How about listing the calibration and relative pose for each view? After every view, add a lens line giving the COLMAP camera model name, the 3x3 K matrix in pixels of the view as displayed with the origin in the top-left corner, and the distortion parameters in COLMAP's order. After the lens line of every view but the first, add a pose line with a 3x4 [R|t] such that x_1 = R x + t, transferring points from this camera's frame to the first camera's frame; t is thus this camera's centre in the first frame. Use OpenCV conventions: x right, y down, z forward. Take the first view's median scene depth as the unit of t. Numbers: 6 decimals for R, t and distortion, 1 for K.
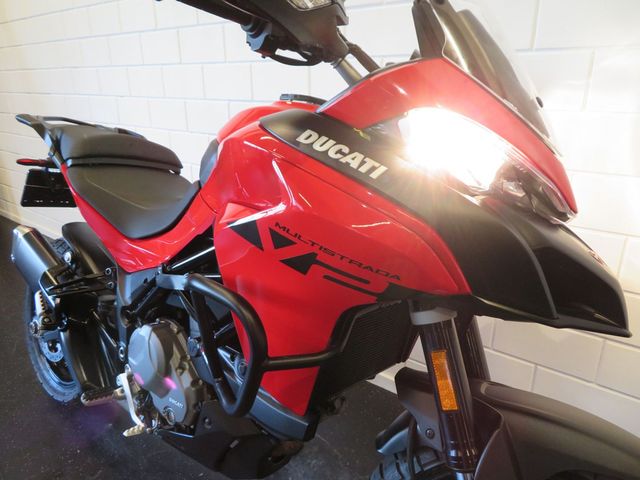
lens RADIAL K [[436.6, 0, 320.0], [0, 436.6, 240.0], [0, 0, 1]] dist [0.000523, 0.000984]
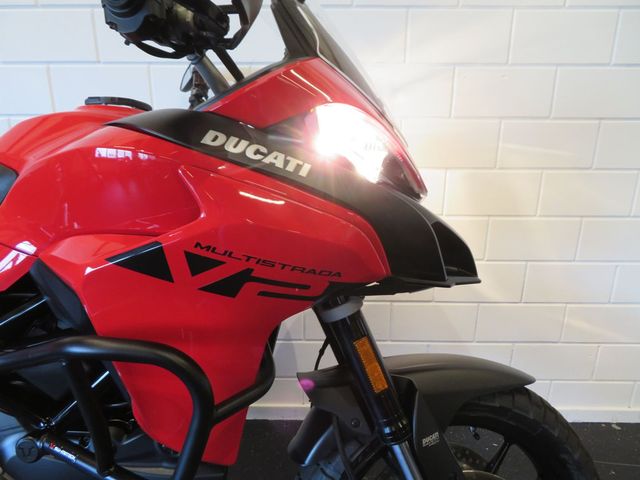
lens RADIAL K [[436.6, 0, 320.0], [0, 436.6, 240.0], [0, 0, 1]] dist [0.000523, 0.000984]
pose [[0.820957, -0.173997, 0.543833, -0.357588], [0.191757, 0.981138, 0.024439, -0.020885], [-0.537827, 0.084220, 0.838838, 0.183818]]
